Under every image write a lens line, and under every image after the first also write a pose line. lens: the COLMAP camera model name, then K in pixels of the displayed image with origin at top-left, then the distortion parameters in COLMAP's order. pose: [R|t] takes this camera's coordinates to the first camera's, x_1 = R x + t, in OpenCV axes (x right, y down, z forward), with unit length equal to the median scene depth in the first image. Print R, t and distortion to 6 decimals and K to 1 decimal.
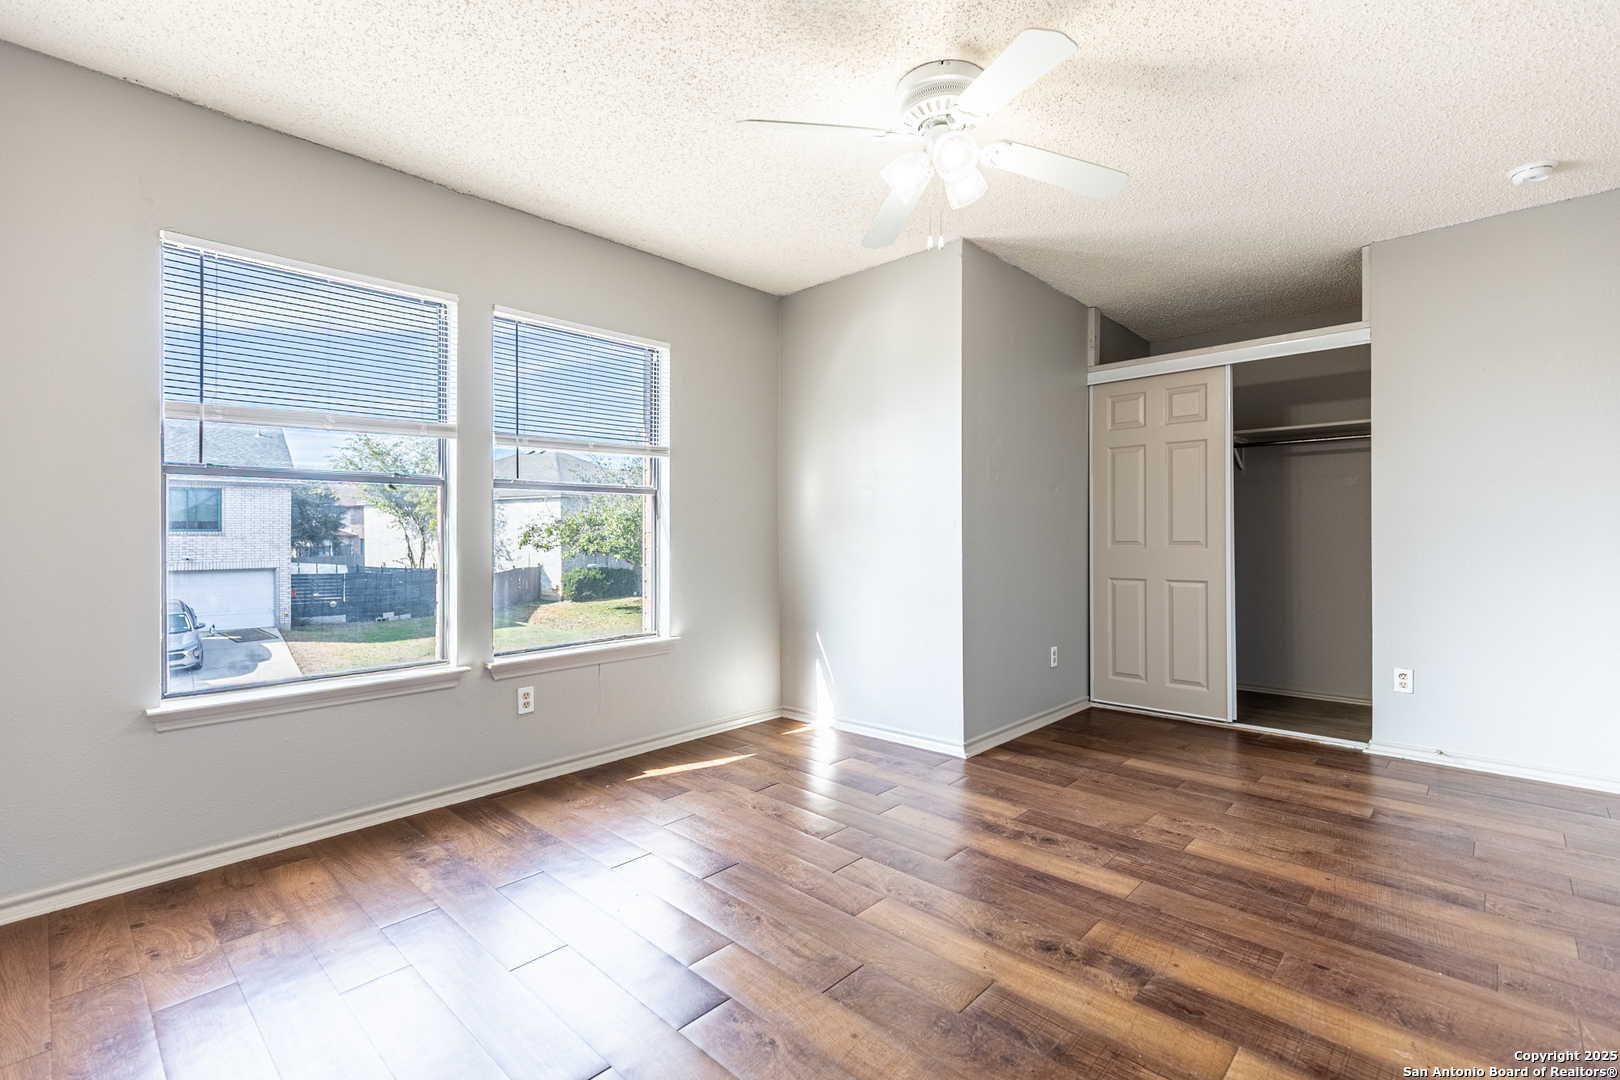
lens RADIAL K [[731.8, 0, 815.6], [0, 731.8, 535.8], [0, 0, 1]] dist [0.006427, 0.000248]
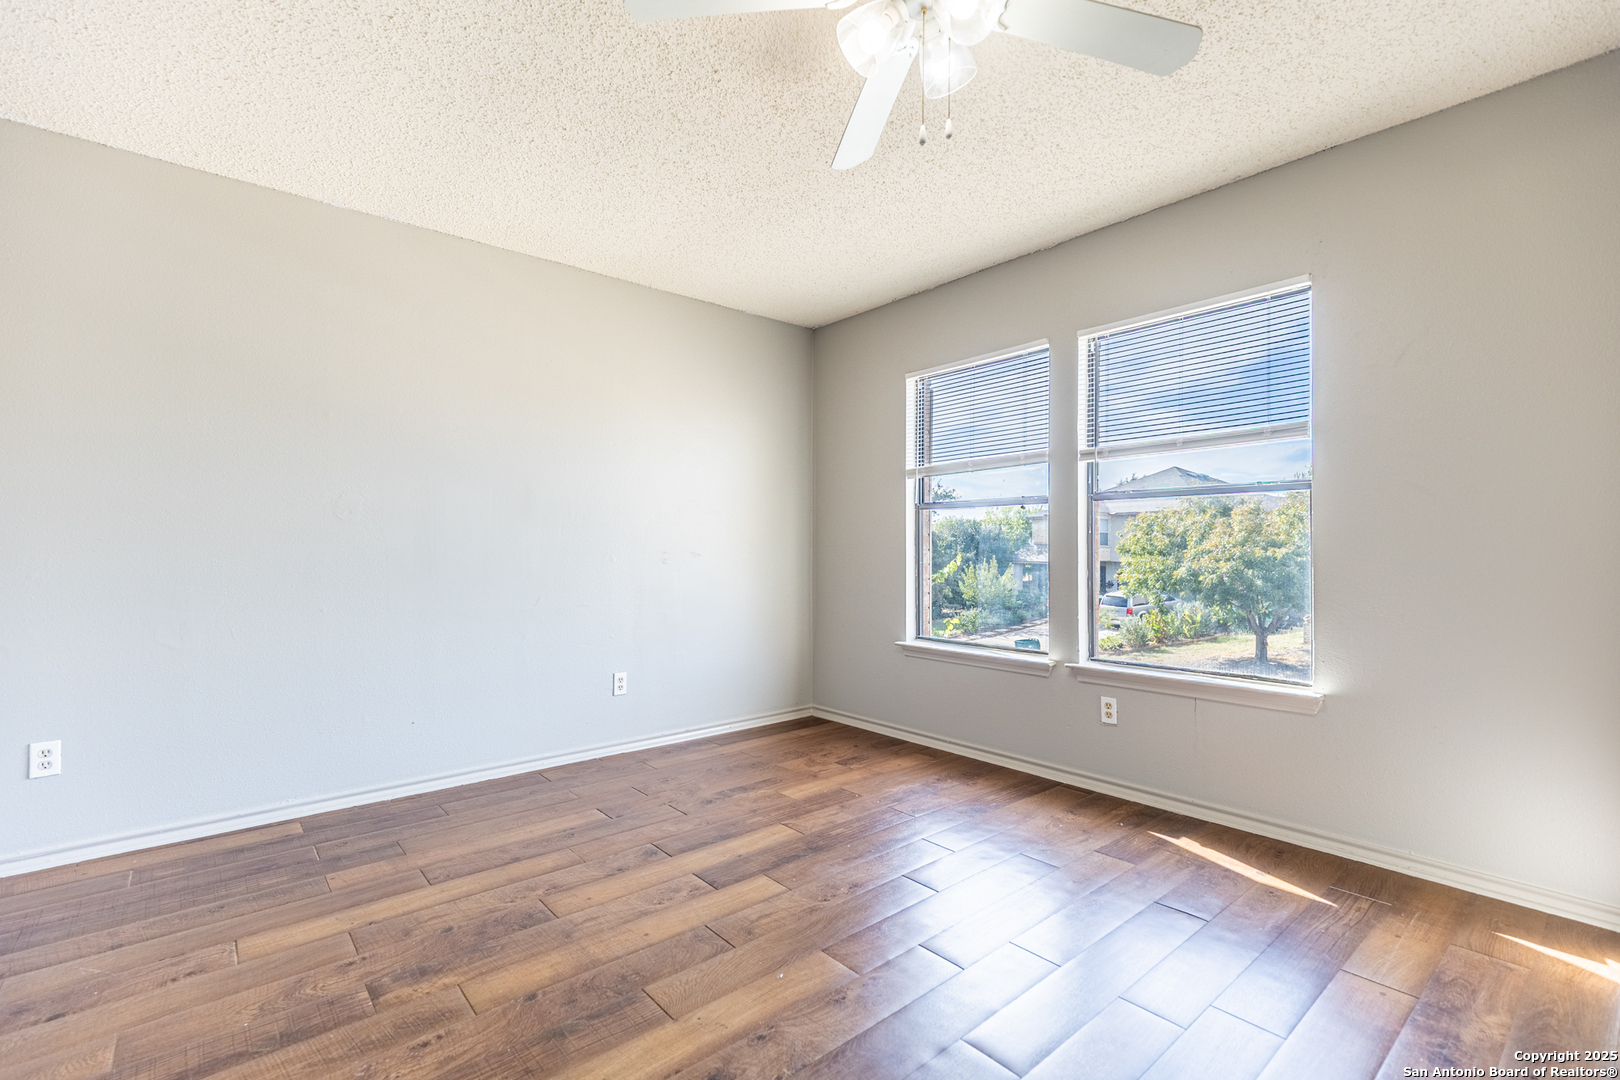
lens RADIAL K [[731.8, 0, 815.6], [0, 731.8, 535.8], [0, 0, 1]] dist [0.006427, 0.000248]
pose [[-0.113675, -0.007722, -0.993488, 0.741242], [-0.001040, 0.999970, -0.007654, -0.007081], [0.993517, 0.000163, -0.113680, 0.817372]]
